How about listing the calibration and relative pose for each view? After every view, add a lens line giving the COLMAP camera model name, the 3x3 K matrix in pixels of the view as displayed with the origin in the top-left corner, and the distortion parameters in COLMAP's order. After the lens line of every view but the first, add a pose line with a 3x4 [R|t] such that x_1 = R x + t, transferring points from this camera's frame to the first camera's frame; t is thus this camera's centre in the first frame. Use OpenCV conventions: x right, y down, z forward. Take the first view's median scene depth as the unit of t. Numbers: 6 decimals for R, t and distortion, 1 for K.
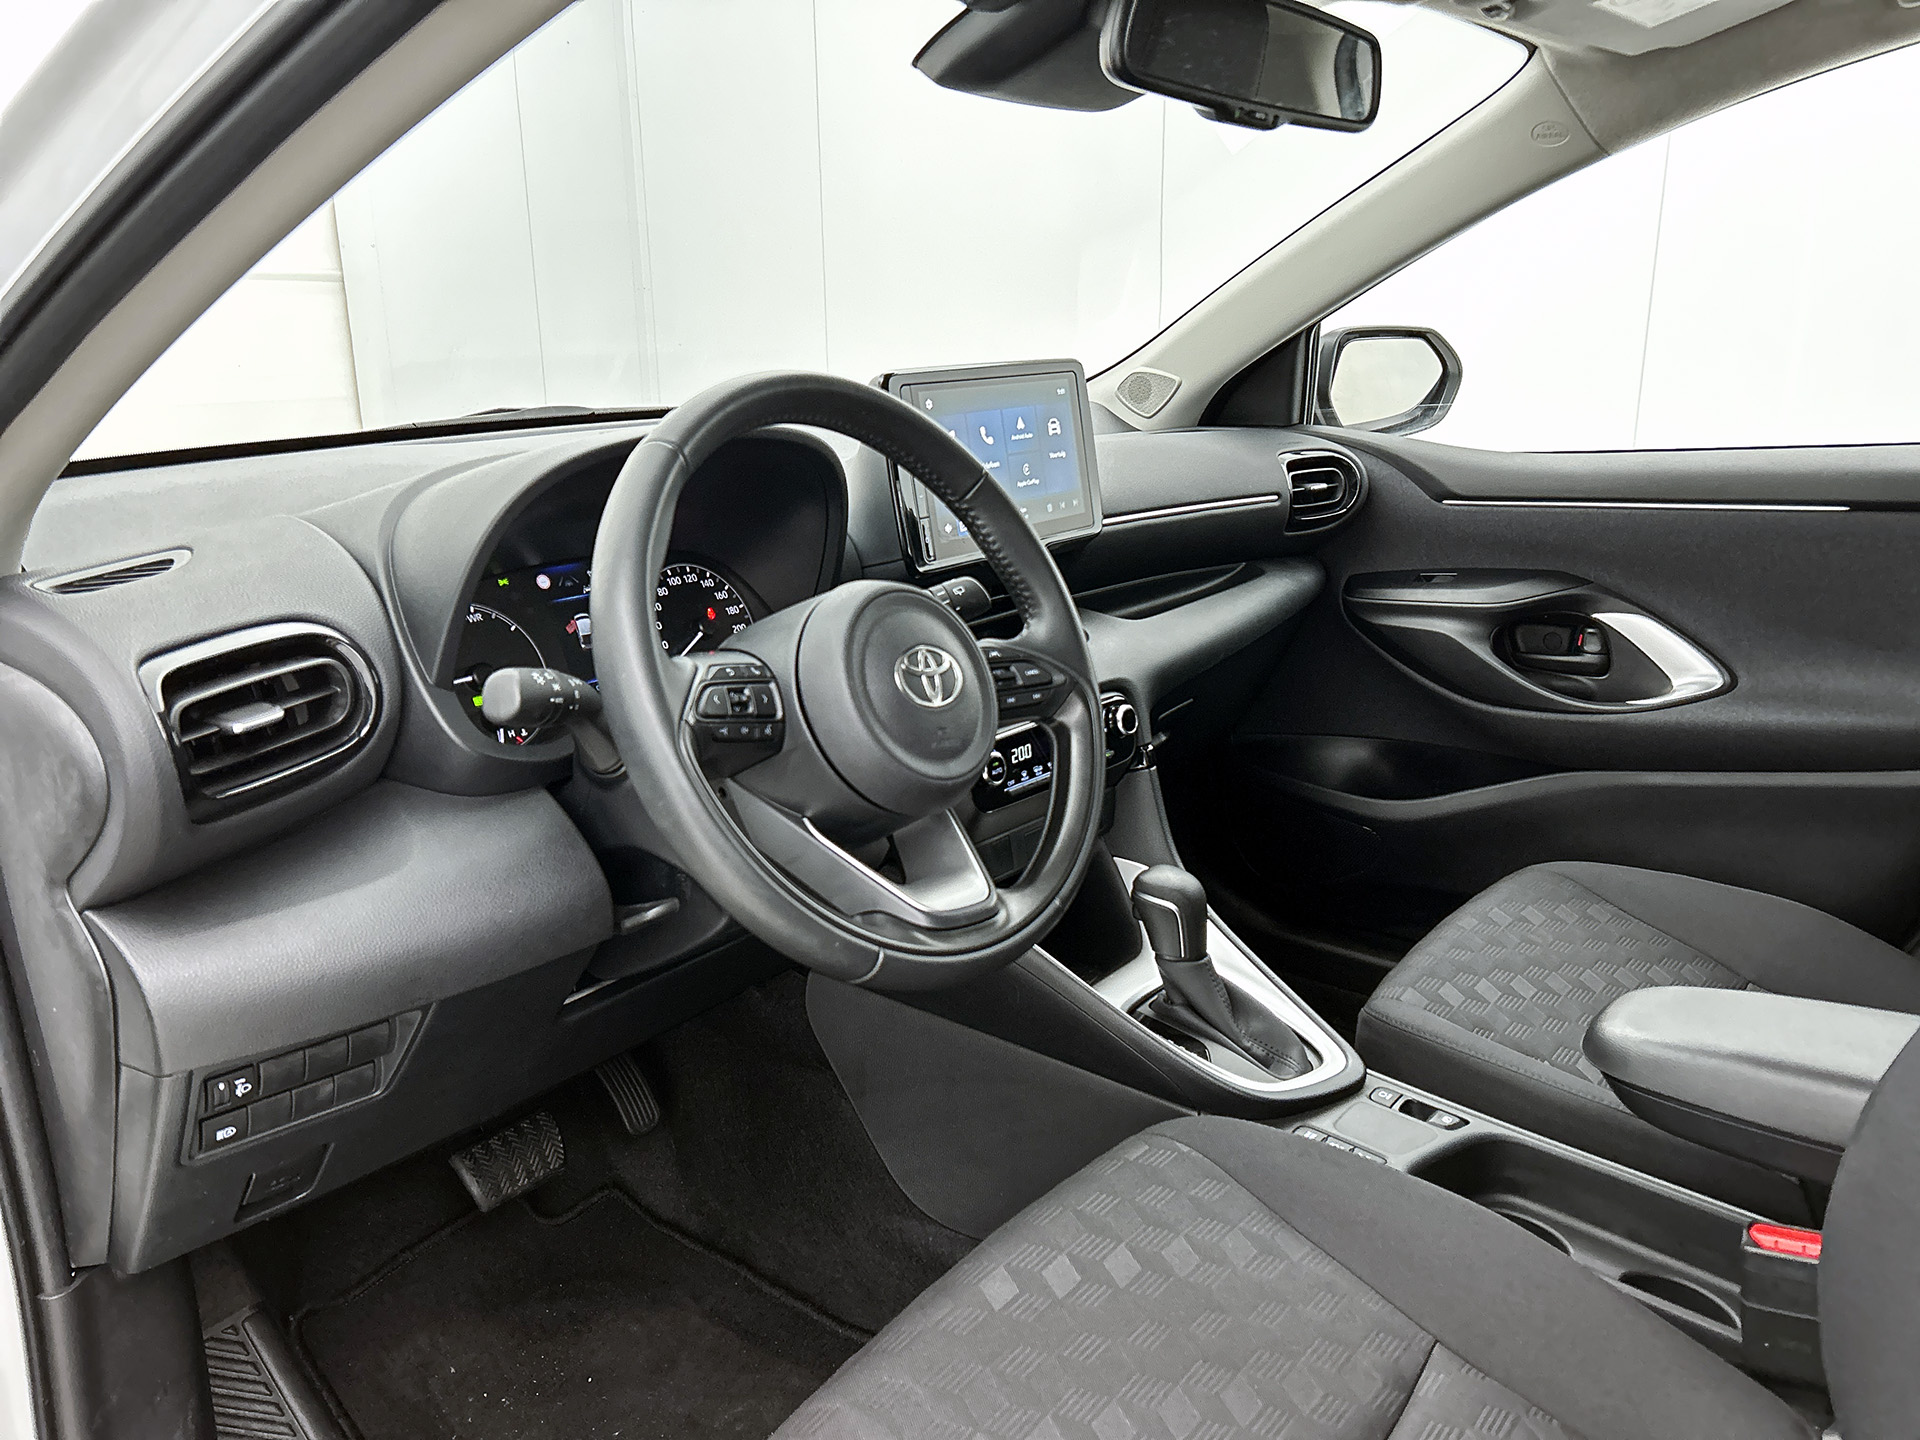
lens RADIAL K [[1458.1, 0, 963.0], [0, 1458.1, 721.1], [0, 0, 1]] dist [0.031478, -0.020561]
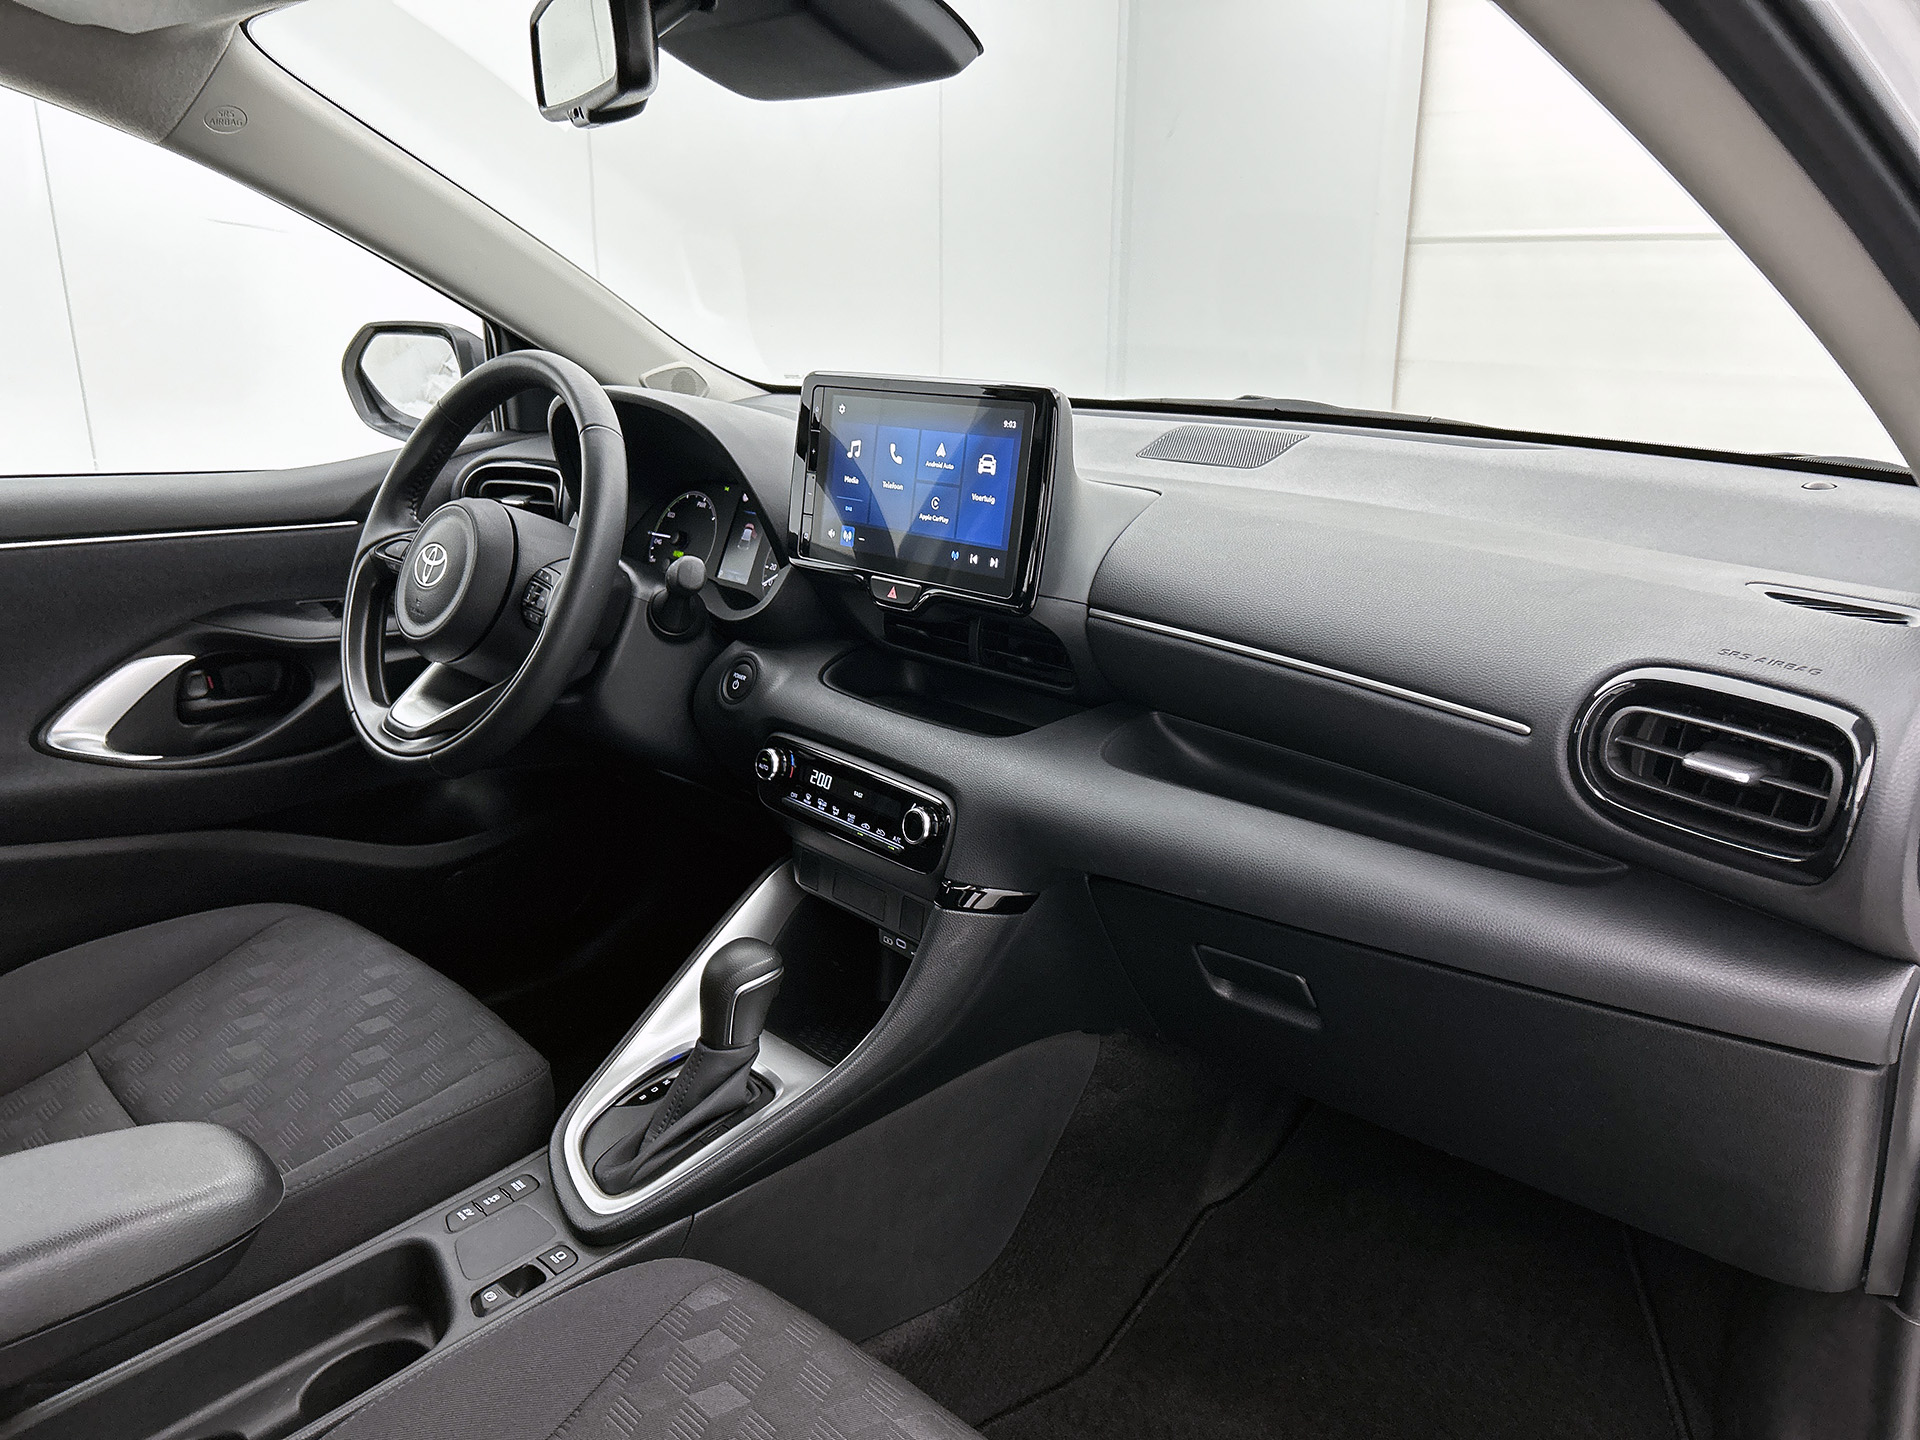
lens RADIAL K [[1458.1, 0, 972.5], [0, 1458.1, 727.4], [0, 0, 1]] dist [0.031478, -0.020561]
pose [[-0.114172, 0.305504, -0.945321, 0.962381], [-0.268494, 0.906645, 0.325432, -0.362010], [0.956491, 0.290968, -0.021487, 1.146715]]
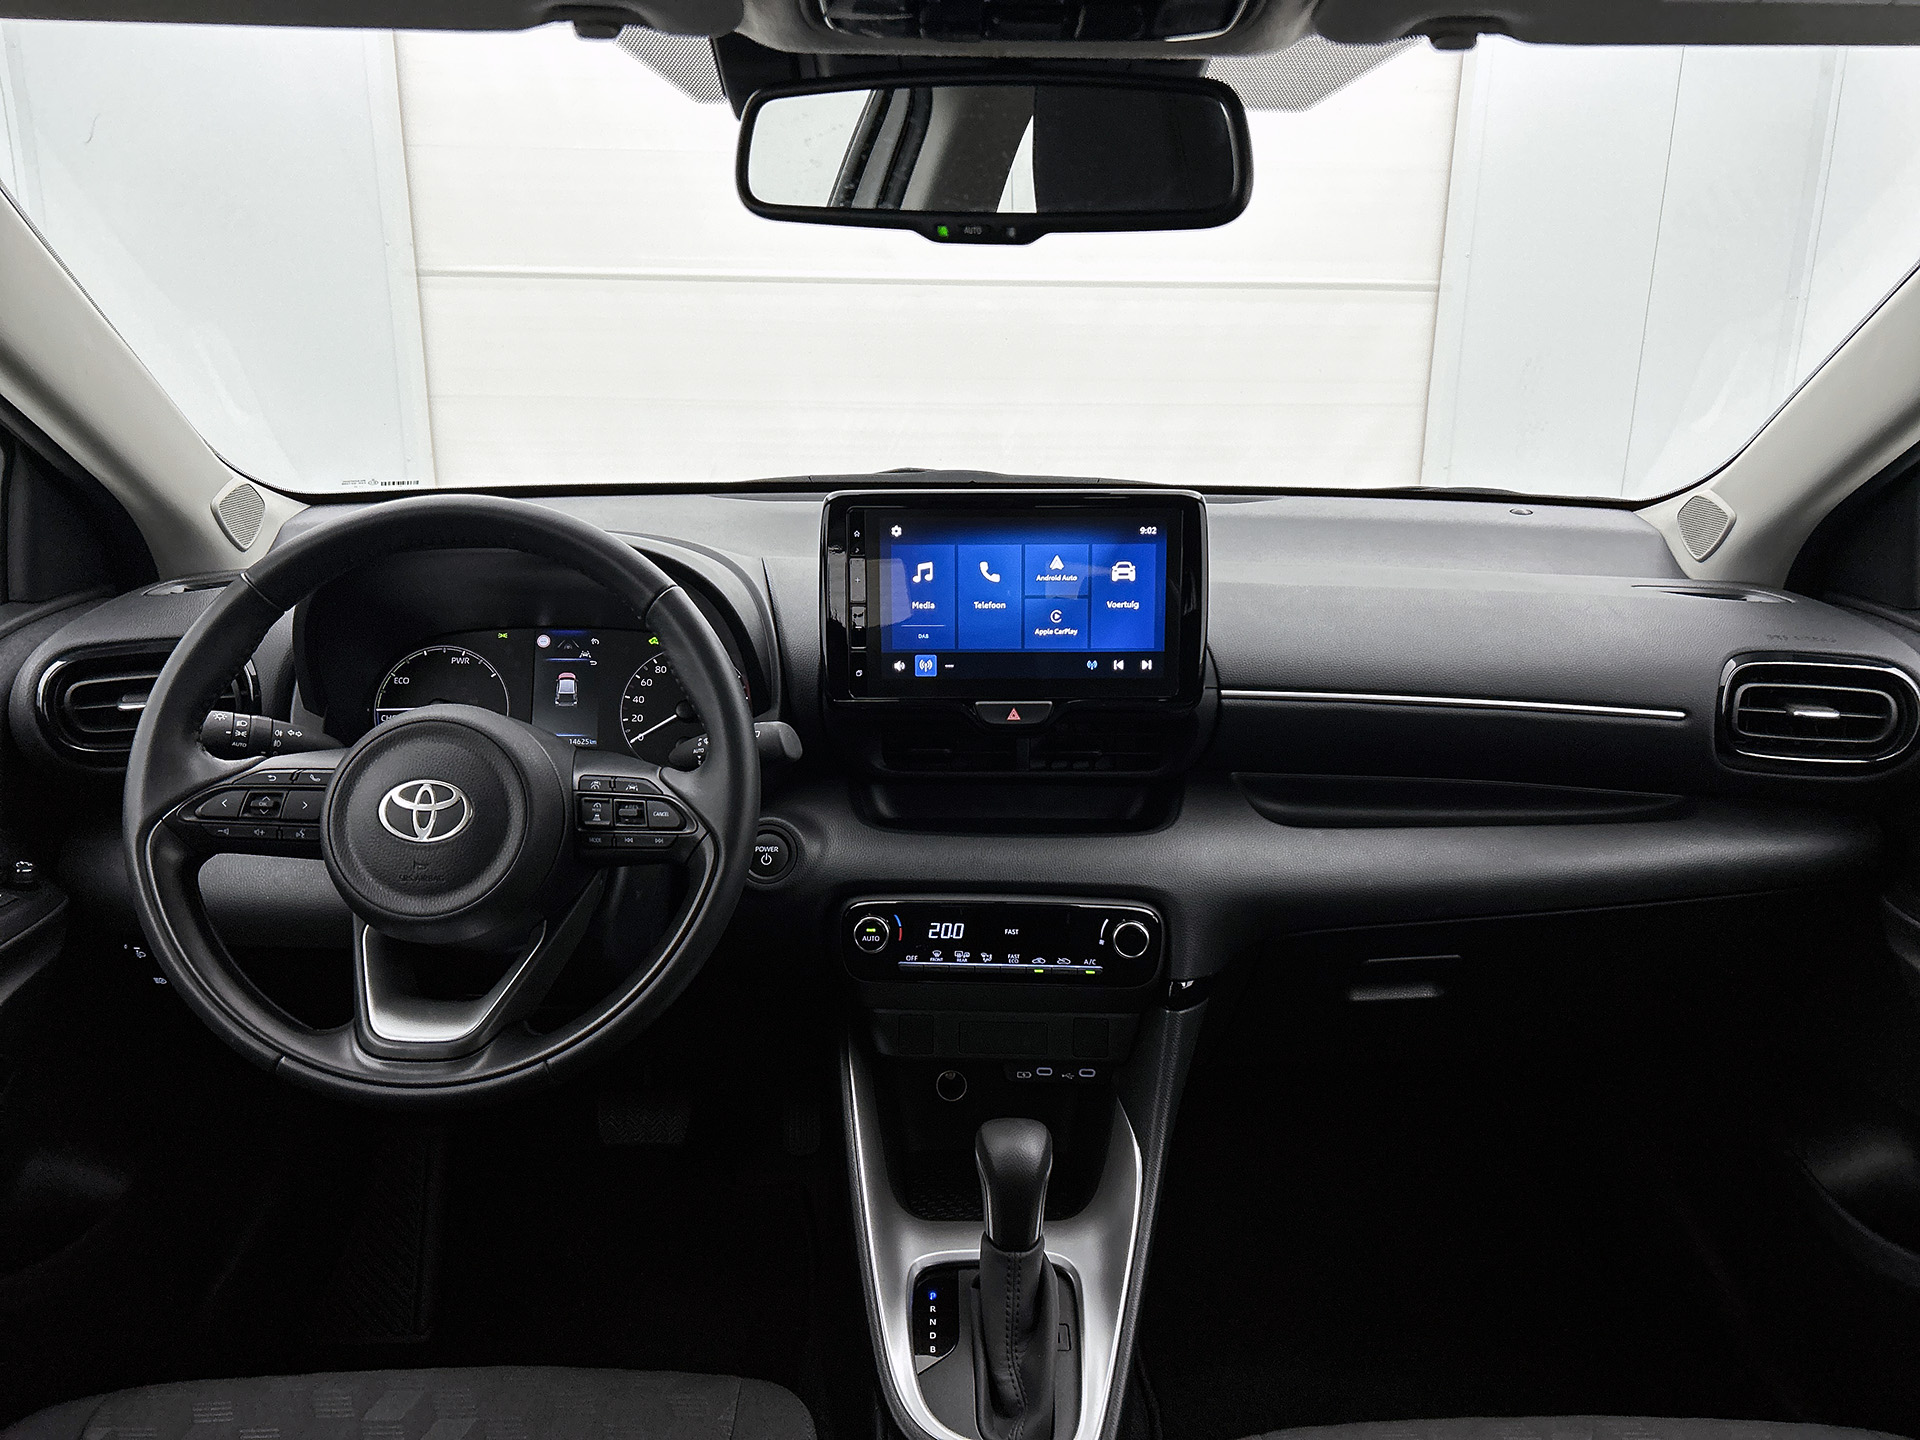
lens RADIAL K [[1458.1, 0, 964.7], [0, 1458.1, 698.7], [0, 0, 1]] dist [0.031478, -0.020561]
pose [[0.636253, 0.224141, -0.738203, 0.690639], [-0.223367, 0.969402, 0.101822, -0.213302], [0.738438, 0.100106, 0.666850, 0.421423]]
